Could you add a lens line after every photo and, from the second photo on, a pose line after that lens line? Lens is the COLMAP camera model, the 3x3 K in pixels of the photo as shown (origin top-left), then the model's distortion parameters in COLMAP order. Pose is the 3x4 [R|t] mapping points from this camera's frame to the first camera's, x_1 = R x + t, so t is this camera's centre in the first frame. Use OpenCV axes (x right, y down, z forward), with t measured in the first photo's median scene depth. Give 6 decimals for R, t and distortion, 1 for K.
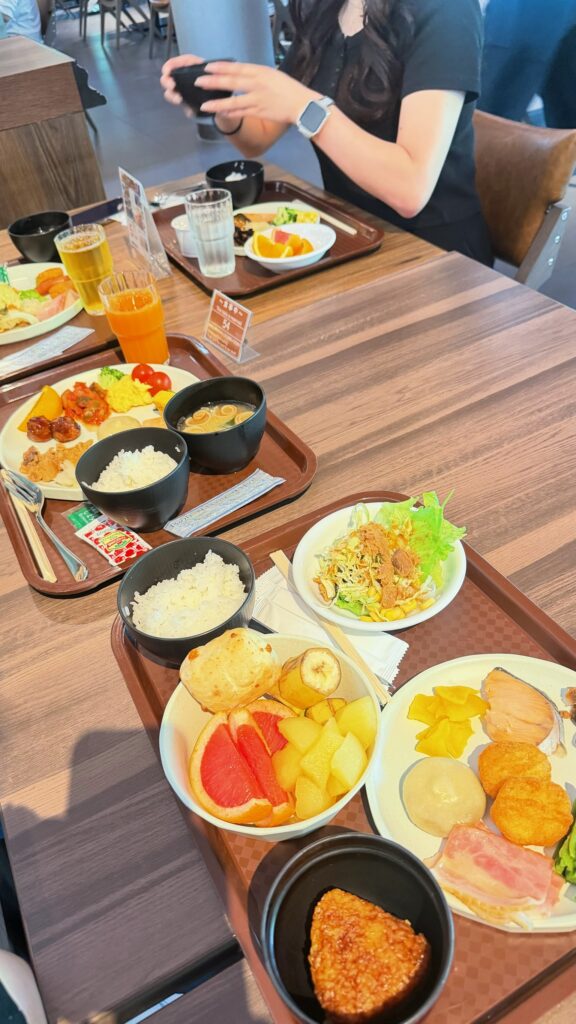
lens RADIAL K [[771.3, 0, 288.0], [0, 771.3, 512.0], [0, 0, 1]] dist [0.003727, 0.000492]
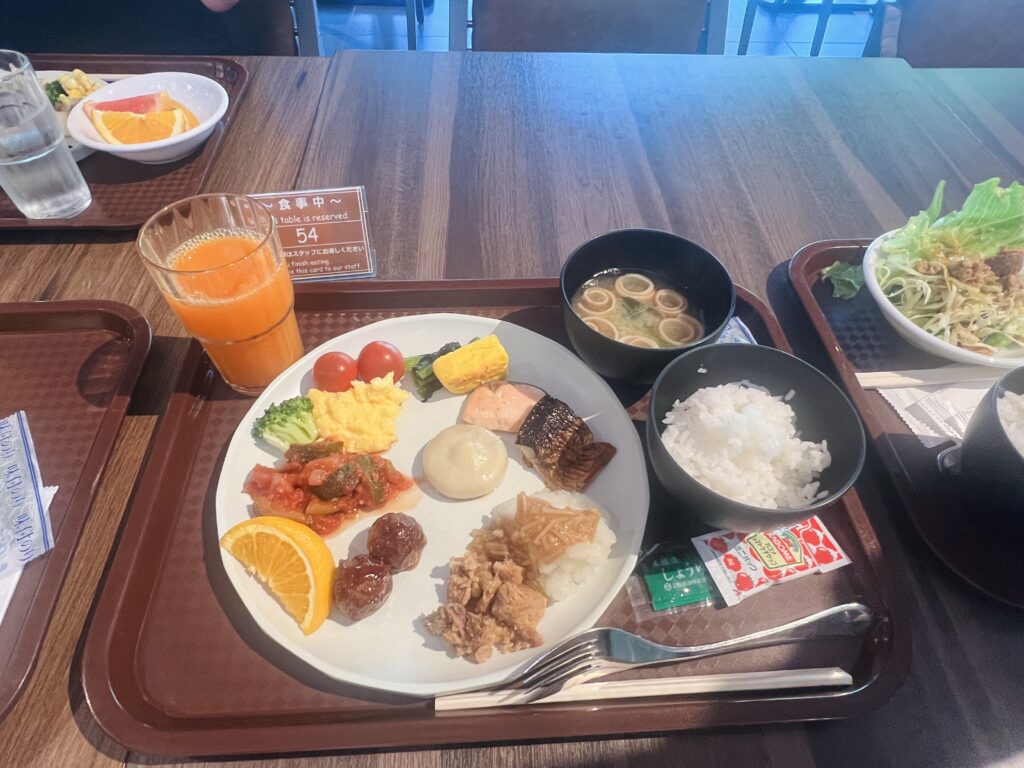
lens RADIAL K [[592.4, 0, 512.0], [0, 592.4, 384.0], [0, 0, 1]] dist [-0.003708, -0.000522]
pose [[0.399389, -0.623331, 0.672270, -0.410197], [0.530646, 0.755148, 0.384923, -0.260318], [-0.747598, 0.203004, 0.632366, 0.654825]]
